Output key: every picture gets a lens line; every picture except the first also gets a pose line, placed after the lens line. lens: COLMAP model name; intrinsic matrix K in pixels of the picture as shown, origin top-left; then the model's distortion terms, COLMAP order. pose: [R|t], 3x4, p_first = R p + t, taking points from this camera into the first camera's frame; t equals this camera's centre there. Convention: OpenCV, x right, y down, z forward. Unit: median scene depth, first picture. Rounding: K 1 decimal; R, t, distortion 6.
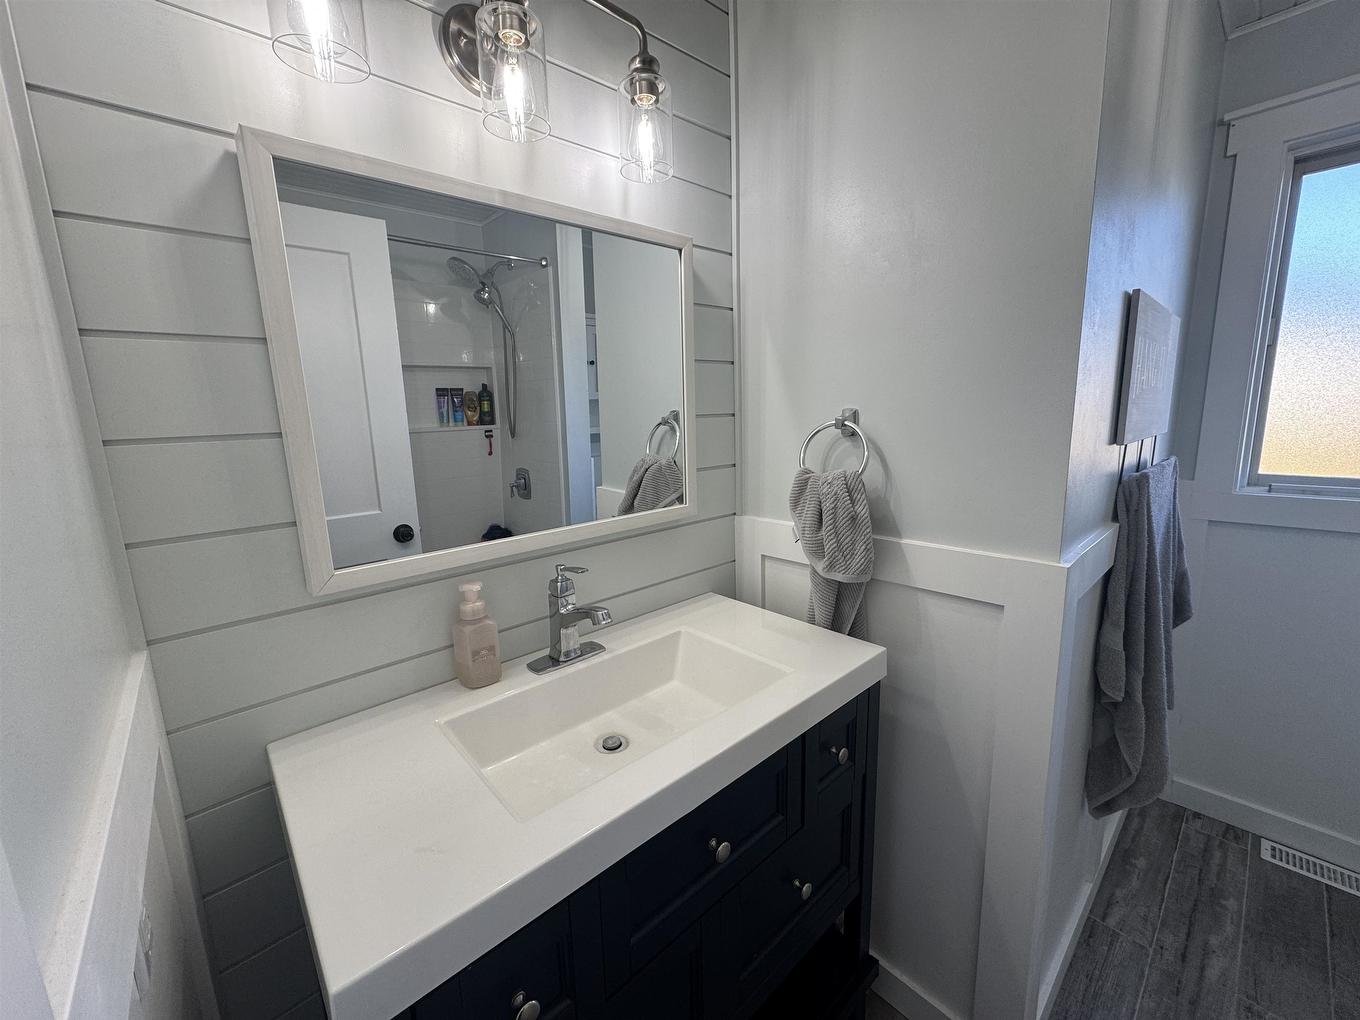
lens RADIAL K [[541.4, 0, 680.1], [0, 541.4, 507.8], [0, 0, 1]] dist [-0.001953, -0.000040]
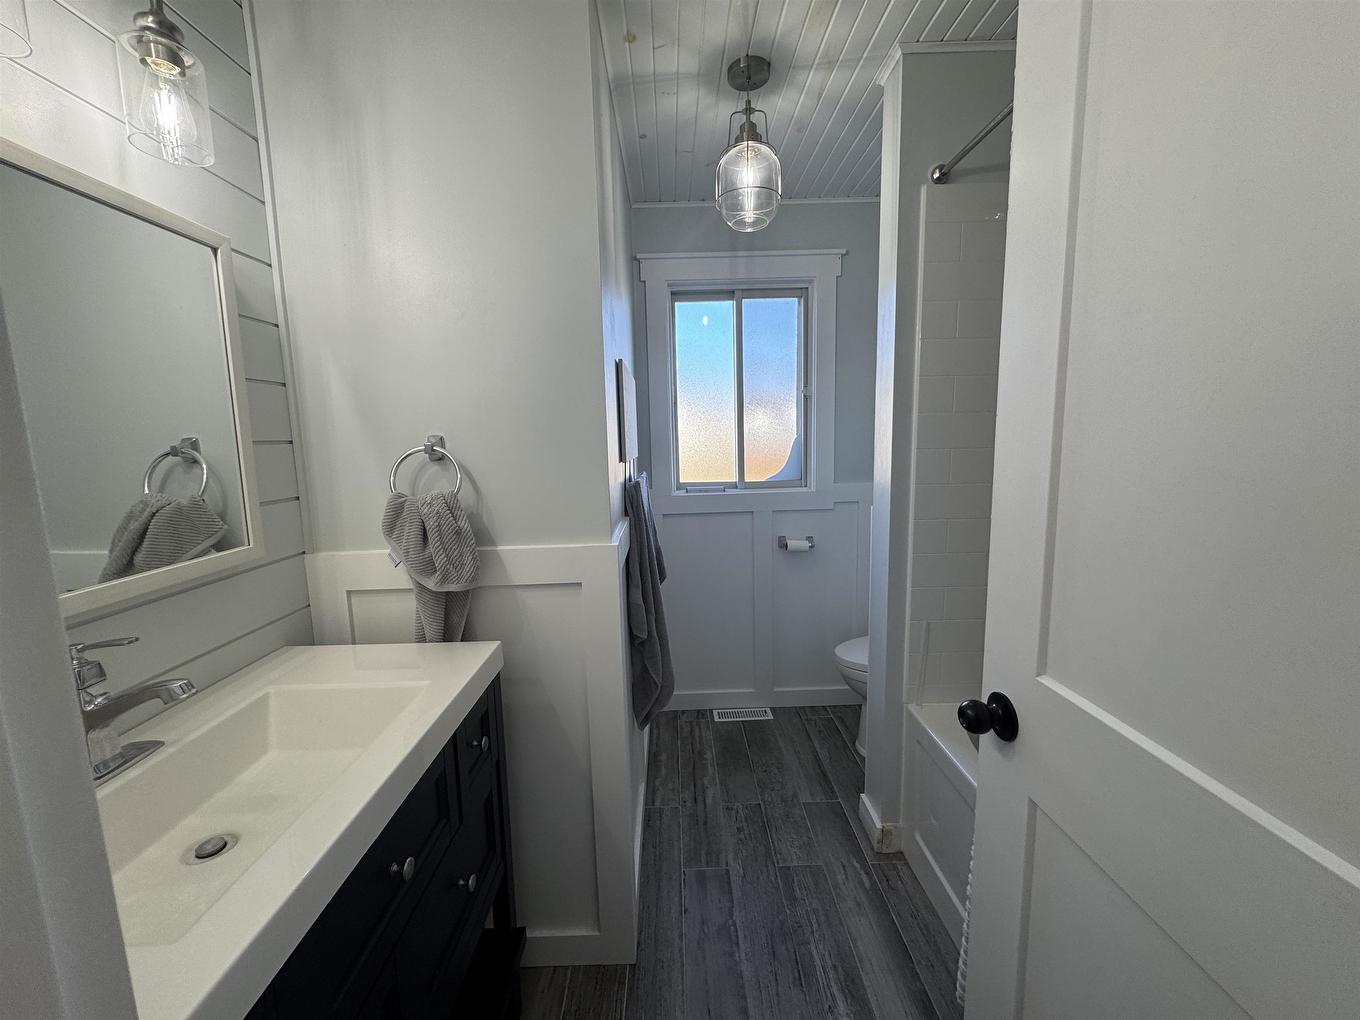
lens RADIAL K [[541.4, 0, 680.1], [0, 541.4, 507.8], [0, 0, 1]] dist [-0.001953, -0.000040]
pose [[0.658085, -0.084168, 0.748224, -0.182088], [0.135576, 0.990736, -0.007795, 0.034909], [-0.740637, 0.106571, 0.663400, -0.066919]]
